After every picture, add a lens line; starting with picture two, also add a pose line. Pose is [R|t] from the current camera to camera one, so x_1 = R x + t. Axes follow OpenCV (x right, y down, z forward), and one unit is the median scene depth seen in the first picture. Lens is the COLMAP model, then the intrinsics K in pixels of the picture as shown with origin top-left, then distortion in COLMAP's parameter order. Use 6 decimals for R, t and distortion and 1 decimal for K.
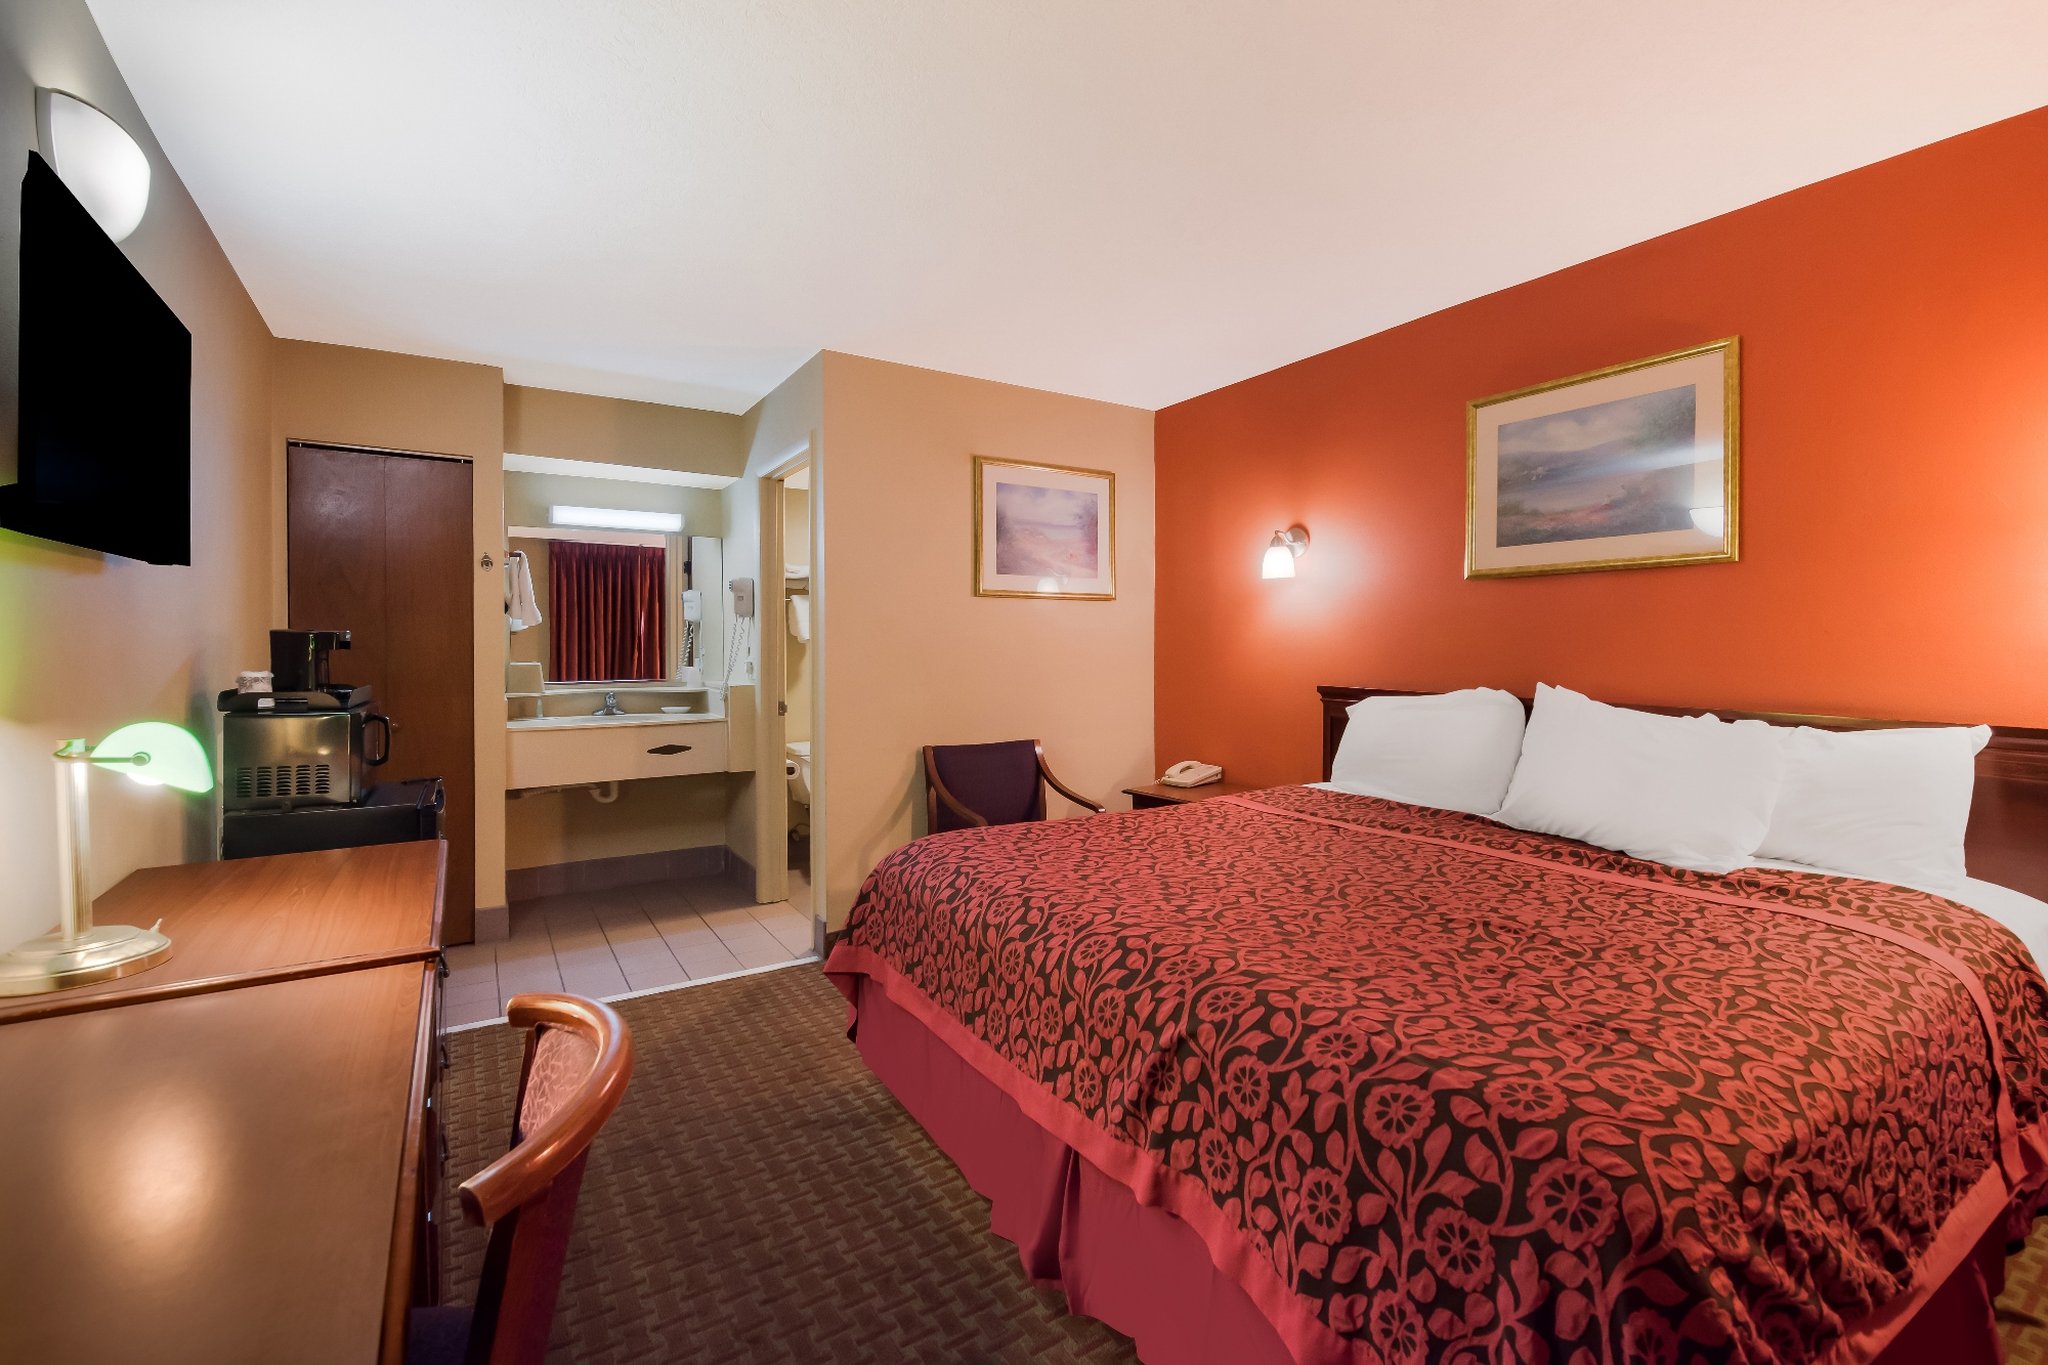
lens RADIAL K [[884.4, 0, 1021.4], [0, 884.4, 657.2], [0, 0, 1]] dist [-0.000405, -0.000467]
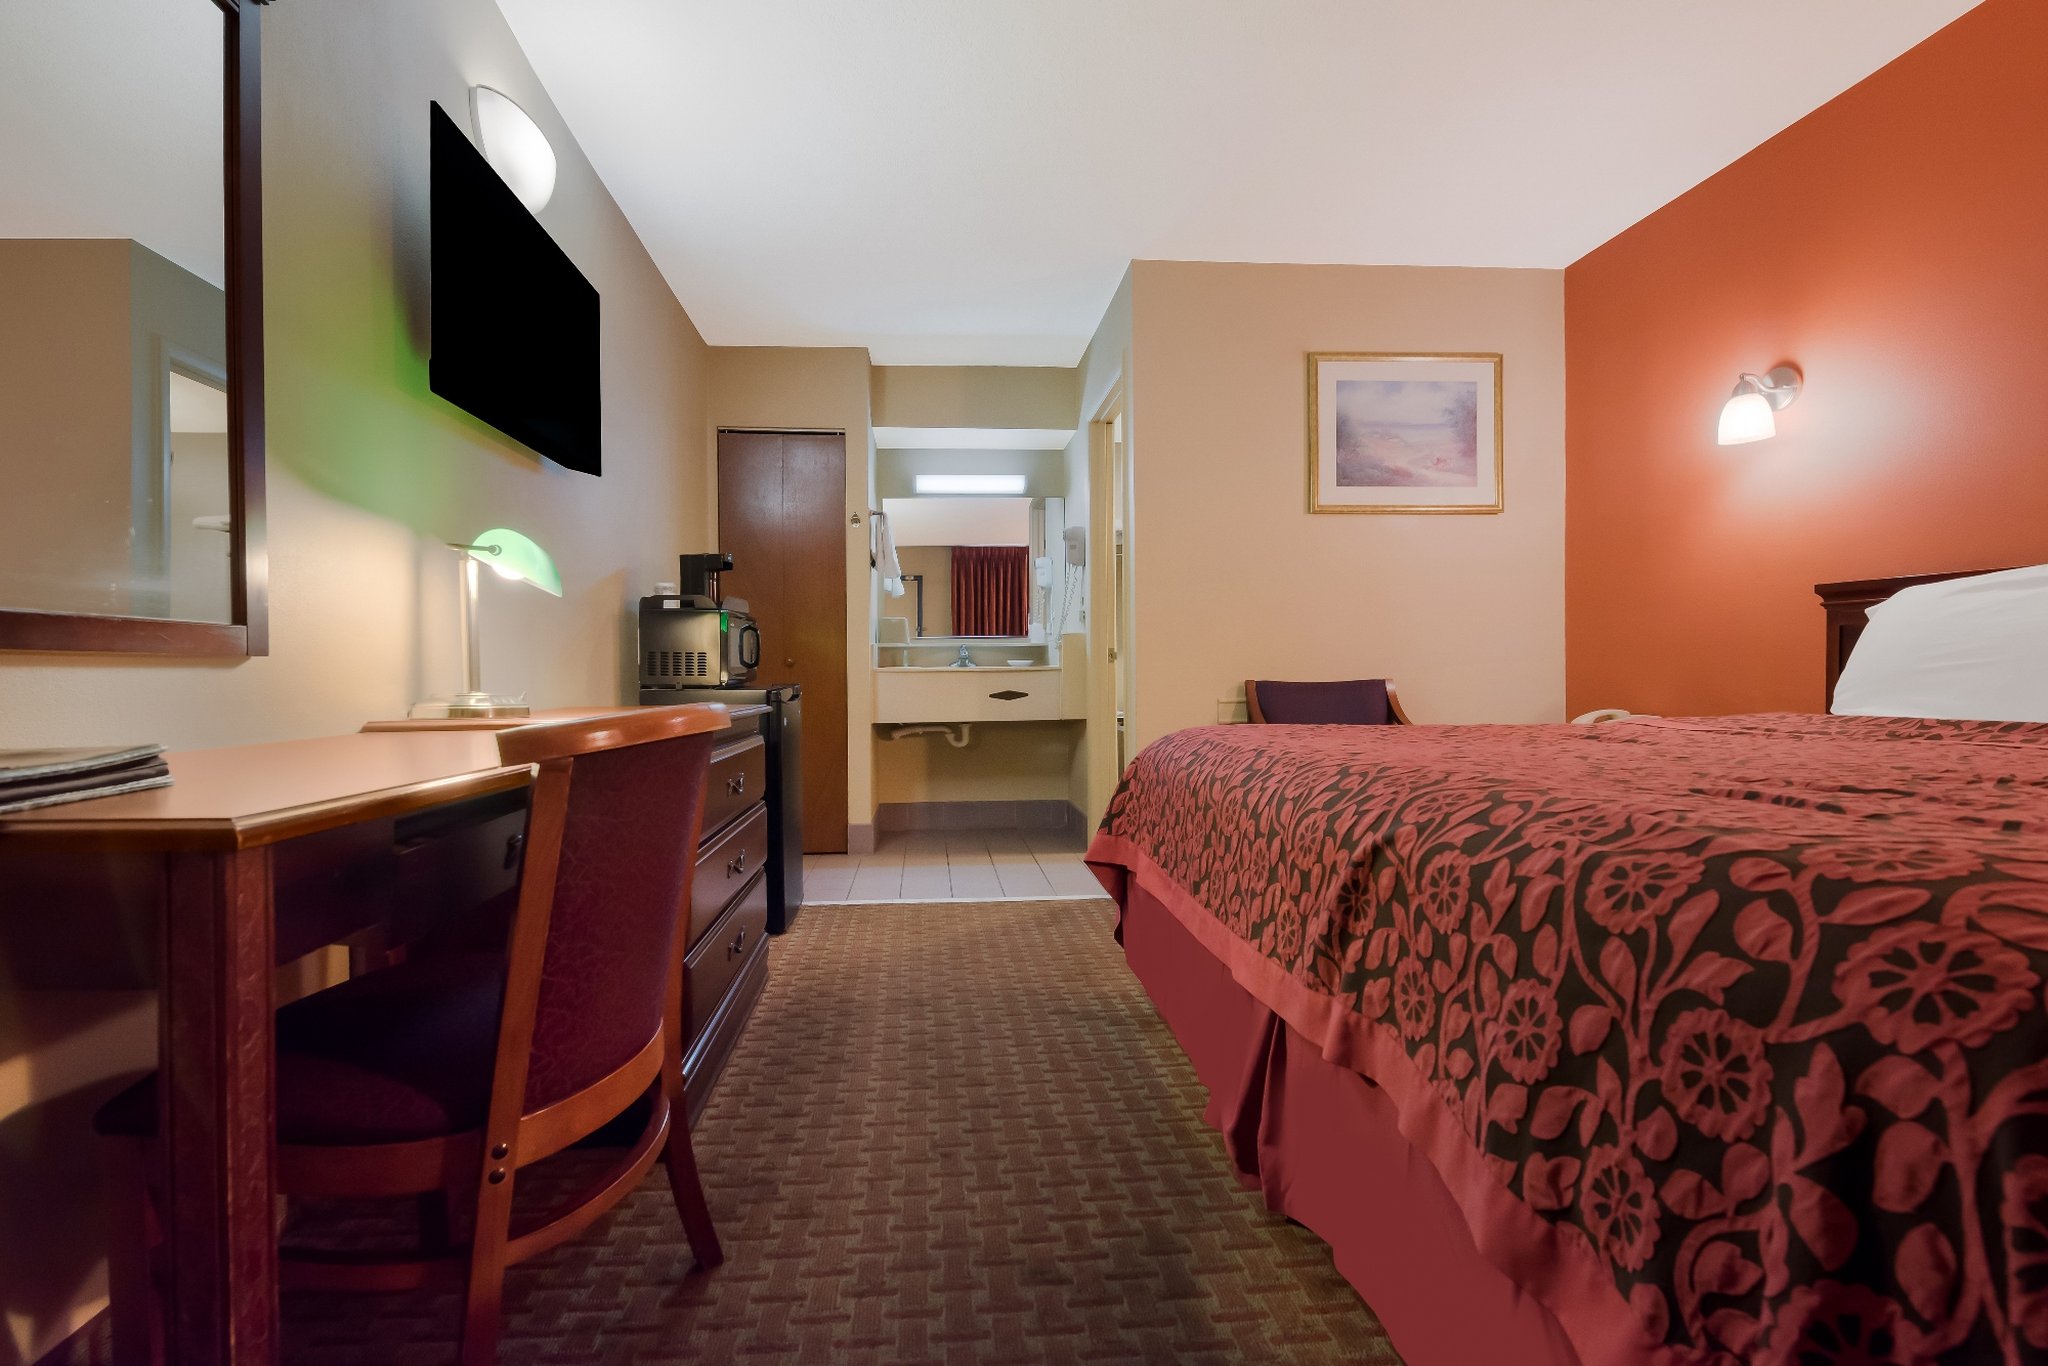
lens RADIAL K [[899.2, 0, 970.2], [0, 899.2, 686.2], [0, 0, 1]] dist [0.001947, -0.006872]
pose [[0.873720, 0.000818, -0.486428, 0.274849], [-0.000327, 0.999999, 0.001094, 0.319178], [0.486429, -0.000797, 0.873720, 0.168953]]
